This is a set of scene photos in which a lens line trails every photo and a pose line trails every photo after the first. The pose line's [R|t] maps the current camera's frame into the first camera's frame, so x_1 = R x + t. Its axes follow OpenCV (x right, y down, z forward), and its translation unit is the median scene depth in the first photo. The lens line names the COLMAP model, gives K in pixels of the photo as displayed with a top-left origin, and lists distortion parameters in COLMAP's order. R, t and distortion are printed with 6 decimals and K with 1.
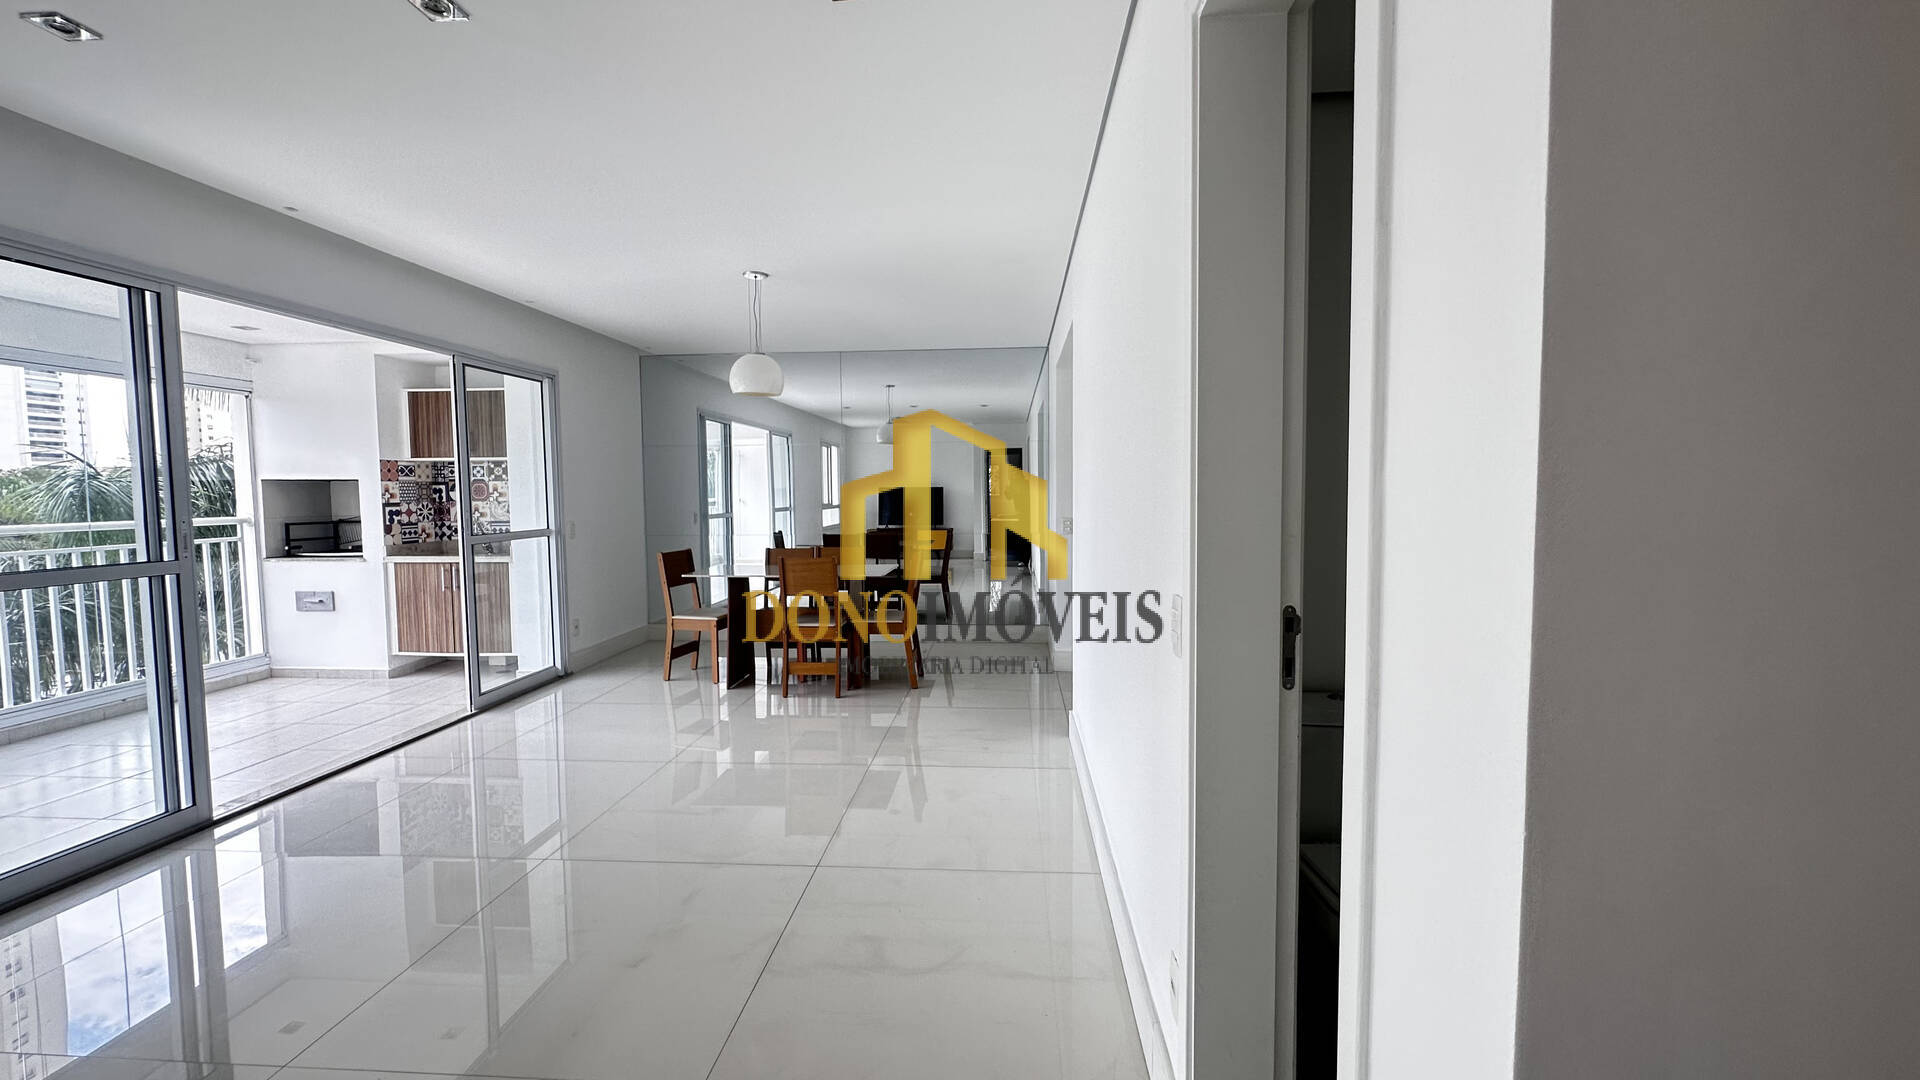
lens RADIAL K [[765.5, 0, 965.9], [0, 765.5, 534.8], [0, 0, 1]] dist [-0.006431, 0.000025]
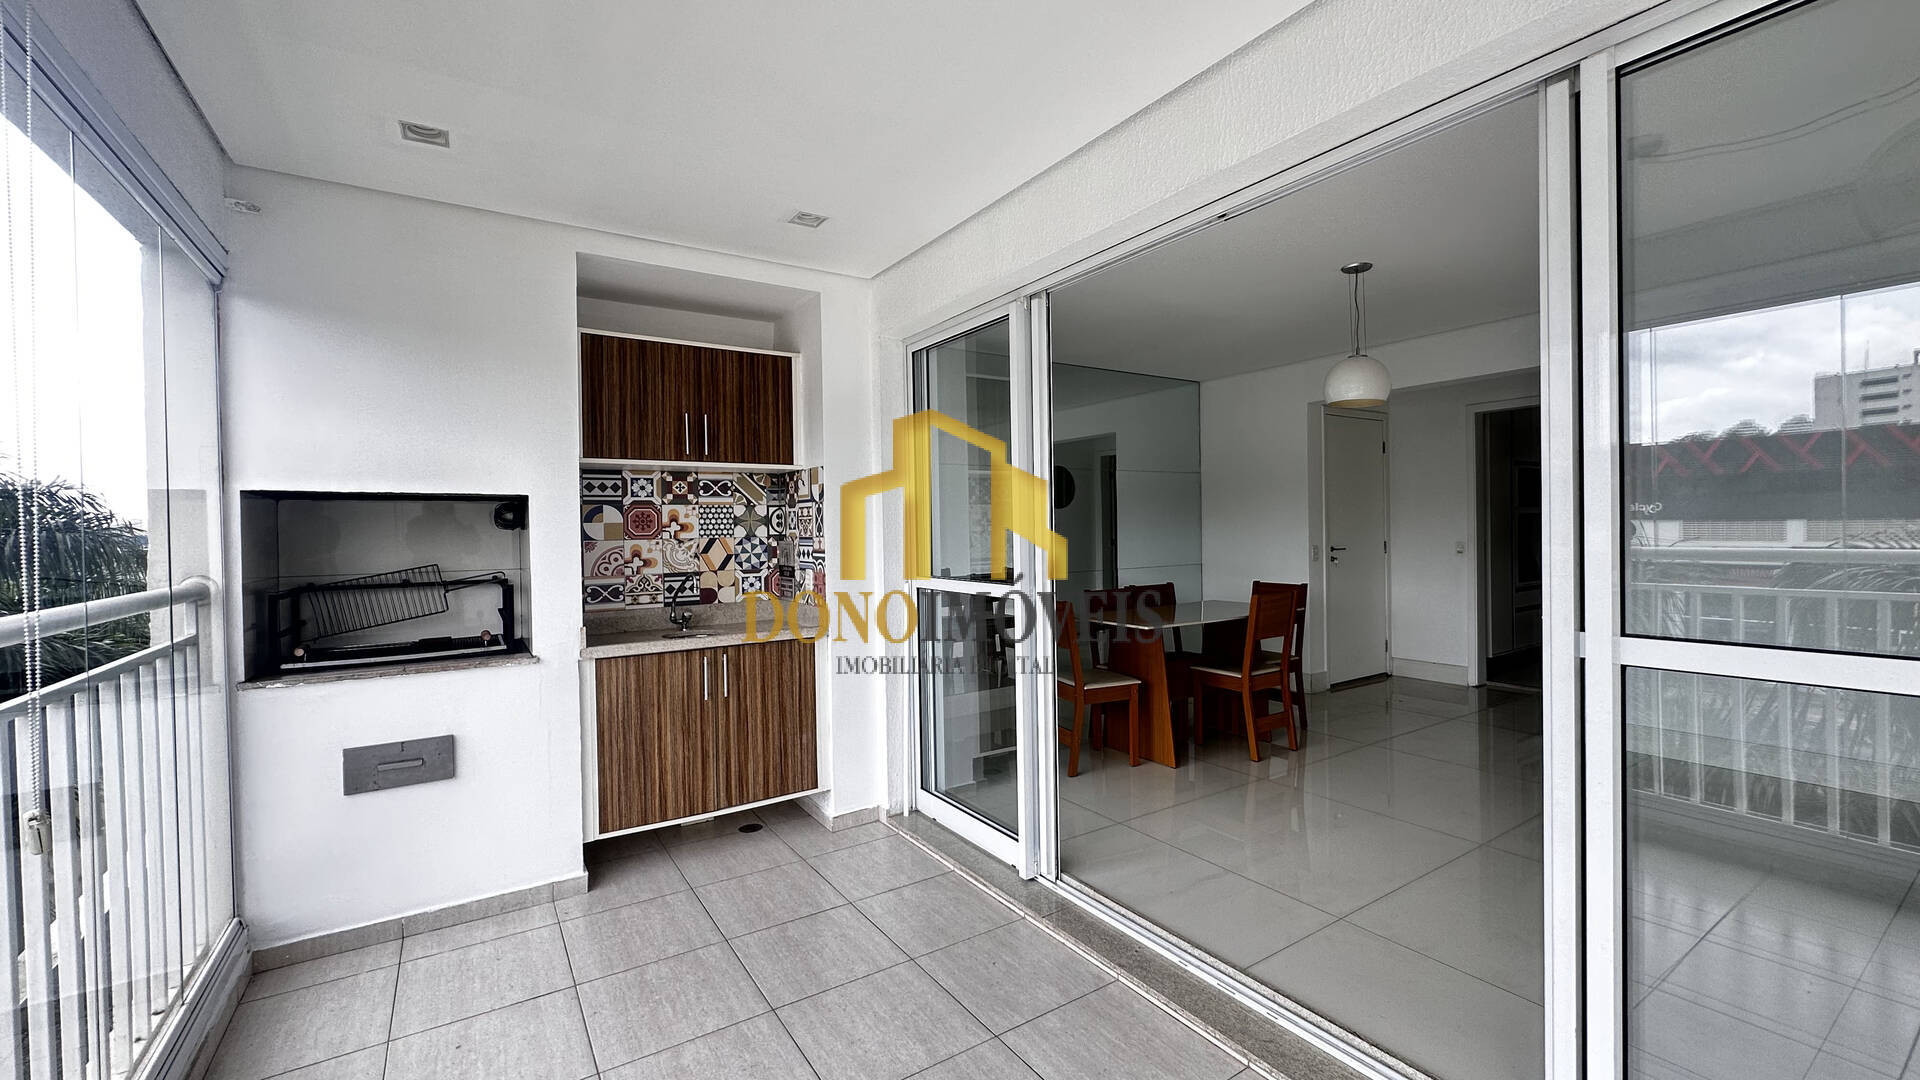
lens RADIAL K [[765.6, 0, 958.3], [0, 765.6, 536.2], [0, 0, 1]] dist [-0.002942, 0.000656]
pose [[0.807593, -0.012216, 0.589613, -0.787709], [0.041541, 0.998480, -0.036212, -0.015913], [-0.588275, 0.053737, 0.806874, 0.401096]]
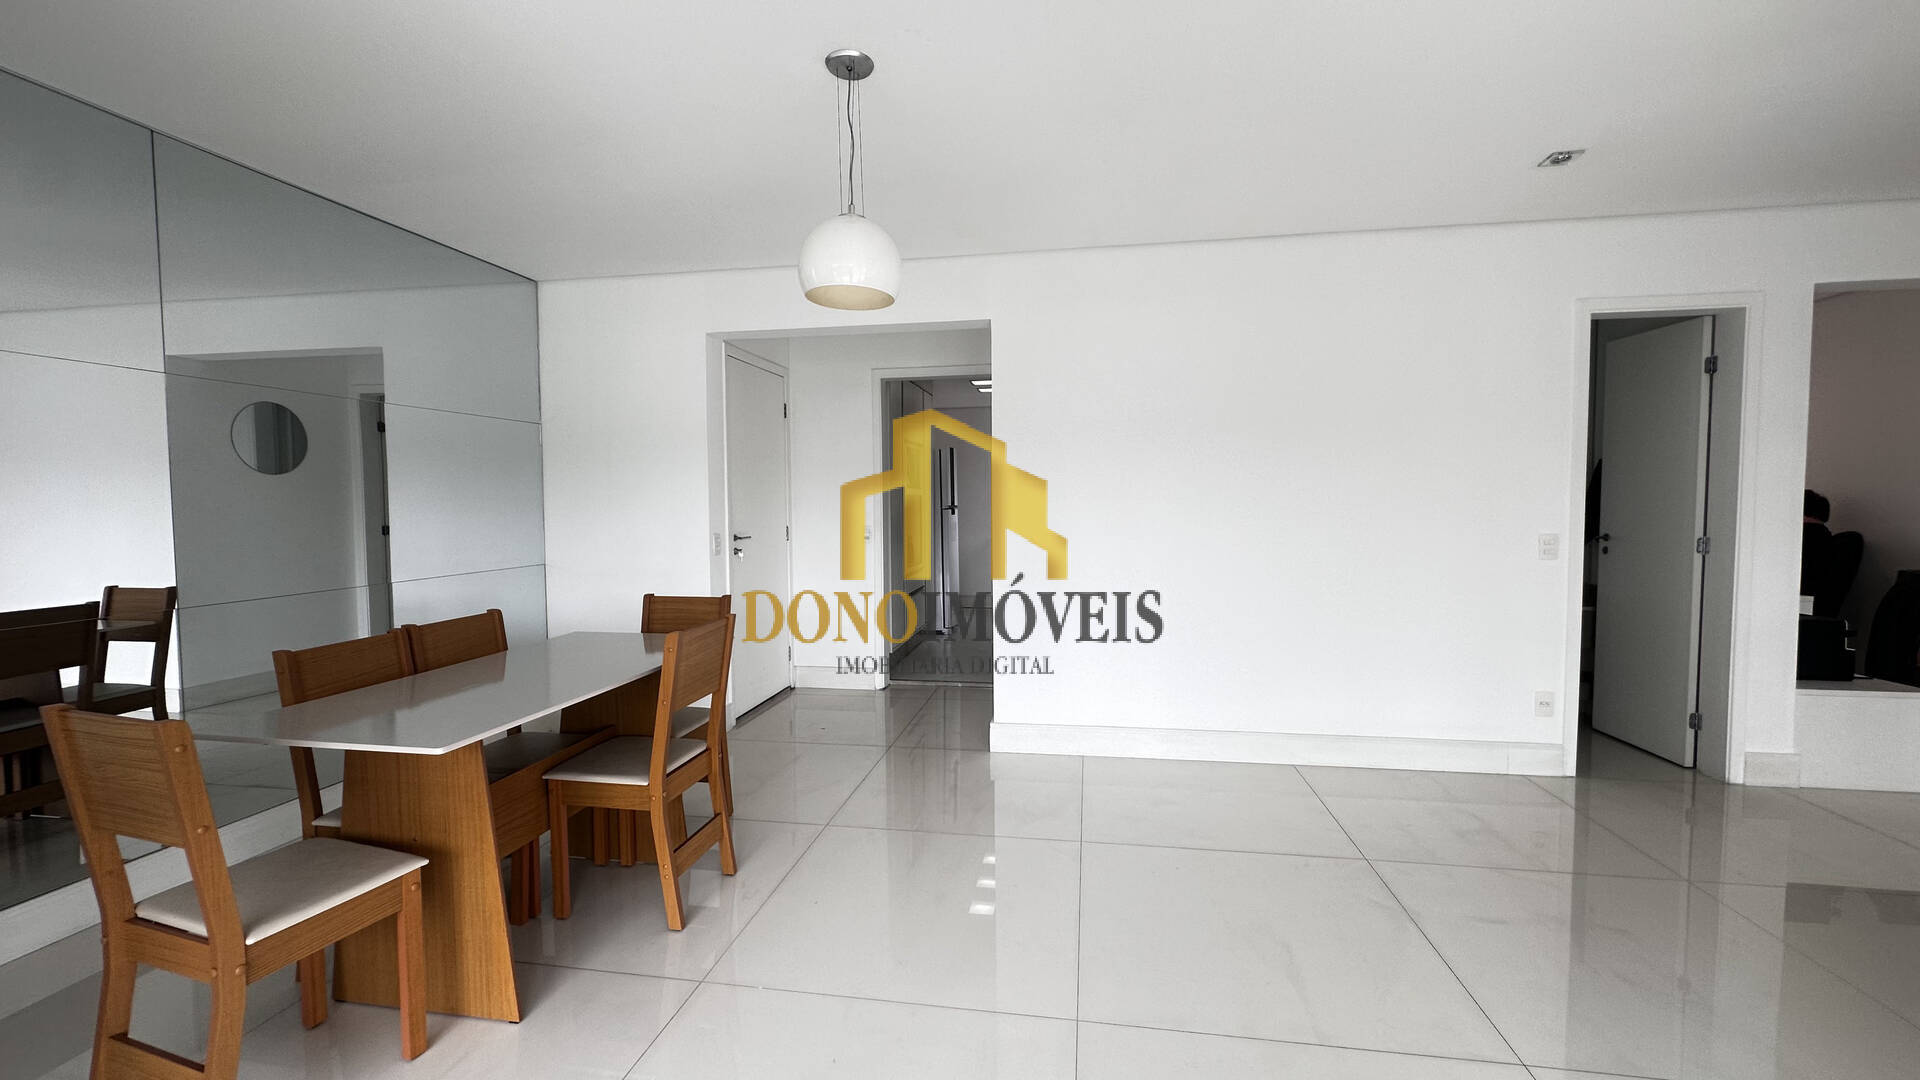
lens RADIAL K [[765.5, 0, 965.9], [0, 765.5, 534.8], [0, 0, 1]] dist [-0.006431, 0.000025]
pose [[0.106298, -0.034299, 0.993743, -0.539179], [0.059644, 0.997825, 0.028060, -0.025001], [-0.992544, 0.056288, 0.108113, 0.603087]]
